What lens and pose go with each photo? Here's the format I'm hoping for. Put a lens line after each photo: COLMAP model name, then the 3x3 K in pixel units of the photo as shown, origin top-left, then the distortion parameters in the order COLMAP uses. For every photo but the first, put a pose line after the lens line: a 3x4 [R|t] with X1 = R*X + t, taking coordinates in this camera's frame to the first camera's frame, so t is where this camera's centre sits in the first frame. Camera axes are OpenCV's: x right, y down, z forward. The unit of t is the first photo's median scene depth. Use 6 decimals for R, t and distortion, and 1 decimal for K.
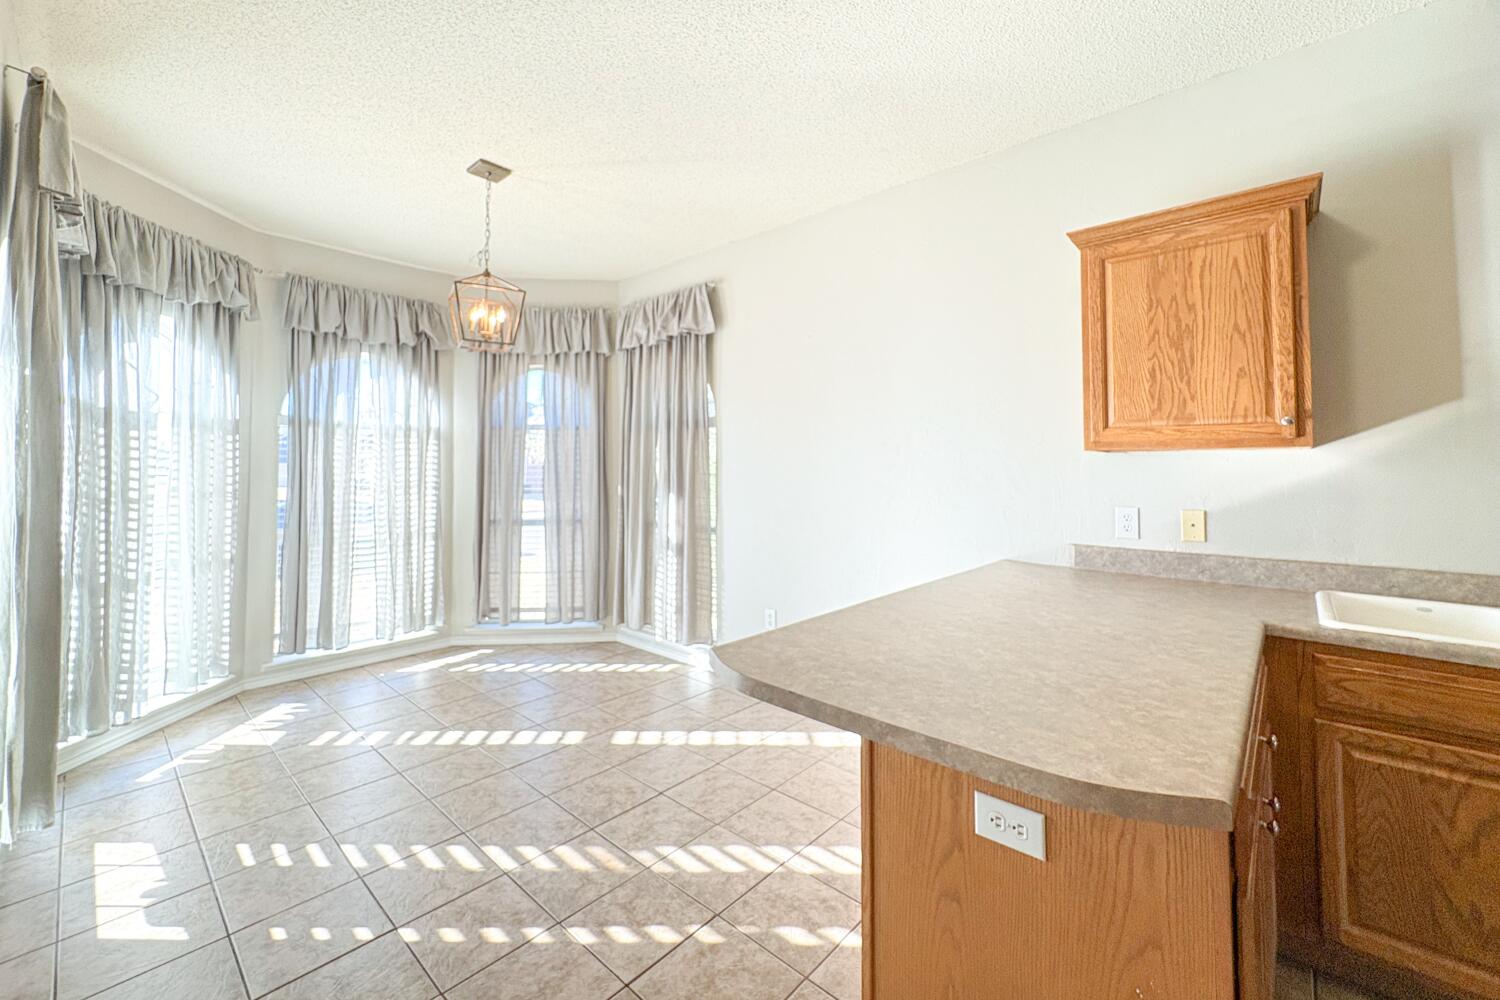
lens RADIAL K [[600.6, 0, 742.2], [0, 600.6, 448.0], [0, 0, 1]] dist [-0.002000, 0.000140]
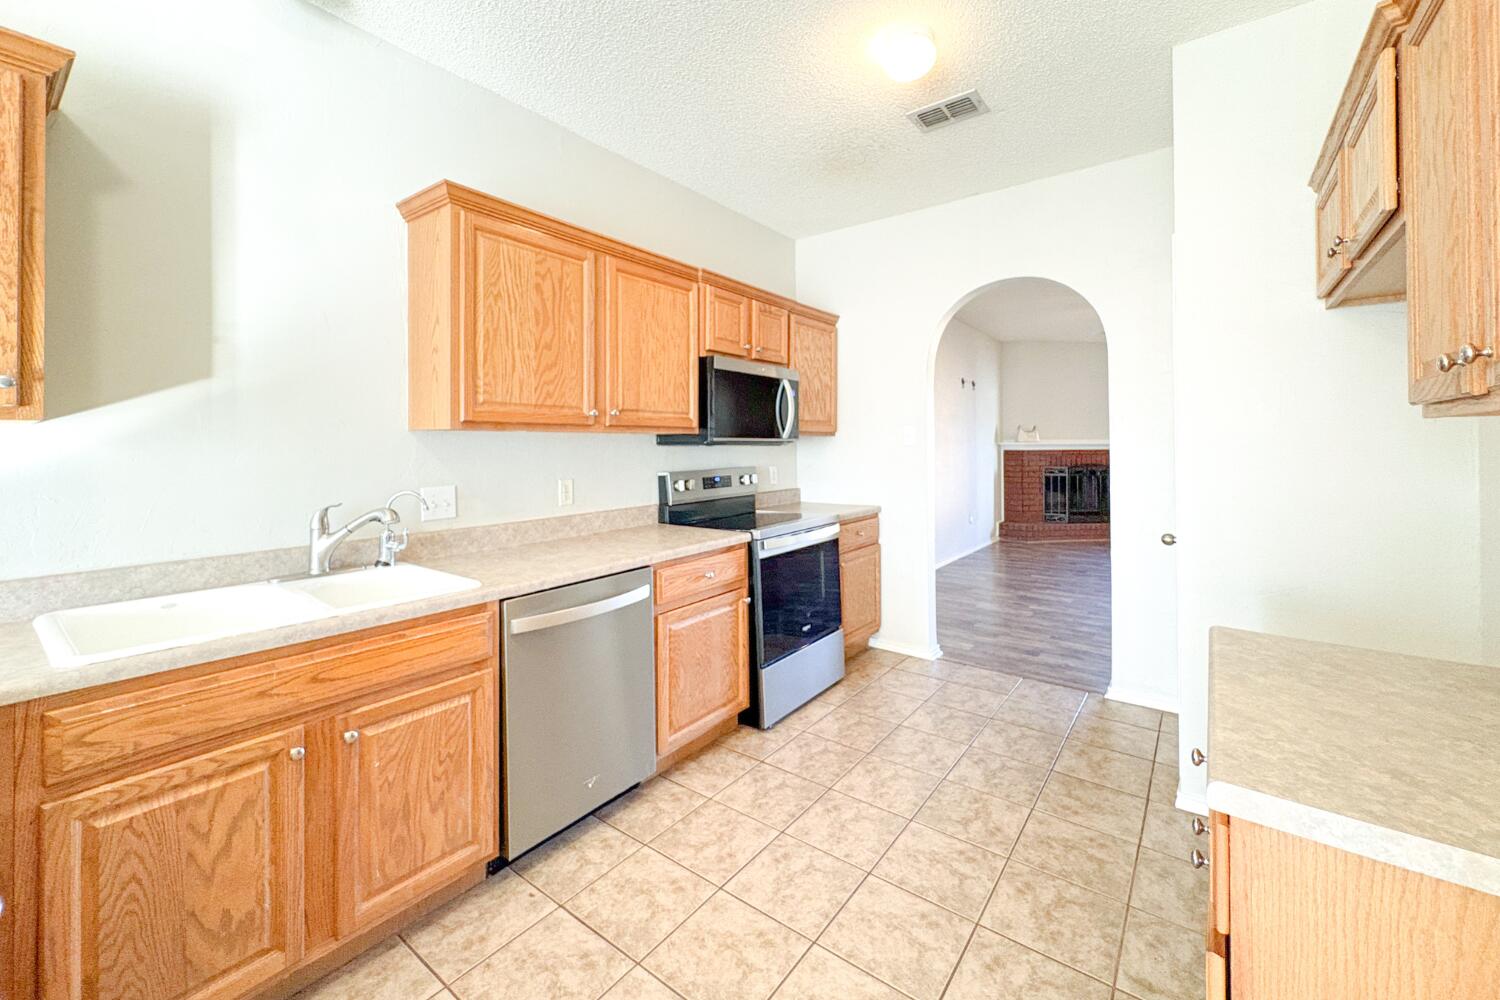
lens RADIAL K [[600.6, 0, 753.5], [0, 600.6, 439.4], [0, 0, 1]] dist [-0.002000, 0.000140]
pose [[-0.101080, 0.011803, 0.994808, 0.145950], [-0.023894, 0.999612, -0.014288, 0.010246], [-0.994591, -0.025214, -0.100759, 0.219110]]
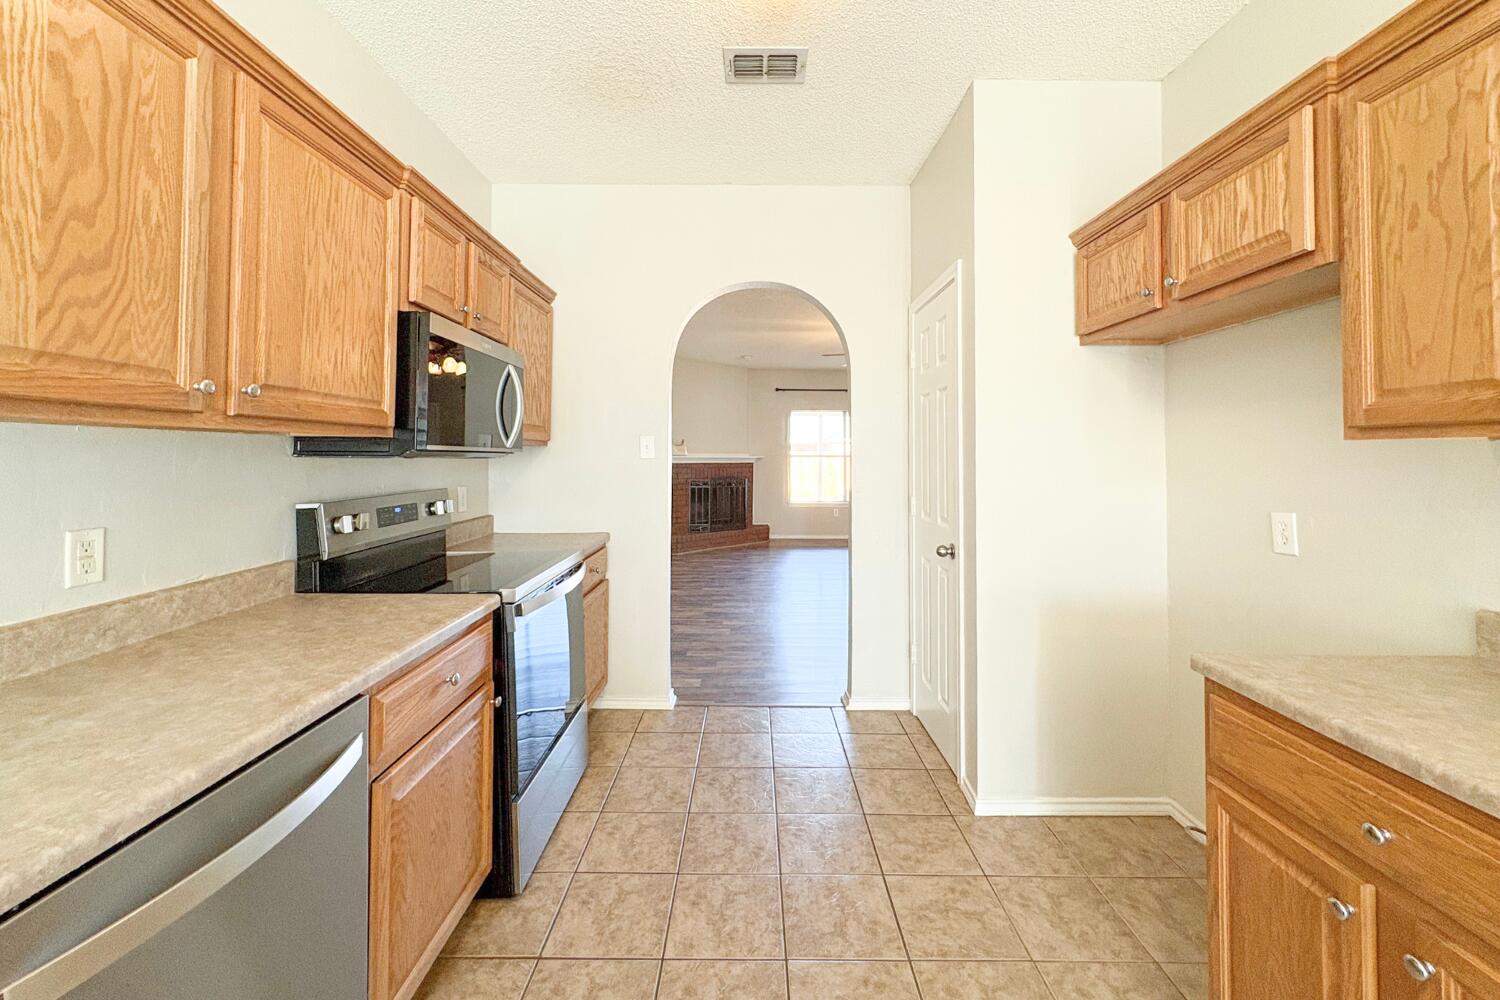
lens RADIAL K [[600.6, 0, 749.4], [0, 600.6, 443.3], [0, 0, 1]] dist [-0.002000, 0.000140]
pose [[-0.680579, 0.015786, 0.732505, 0.708823], [-0.023913, 0.998757, -0.043742, 0.014230], [-0.732285, -0.047286, -0.679355, 0.464329]]
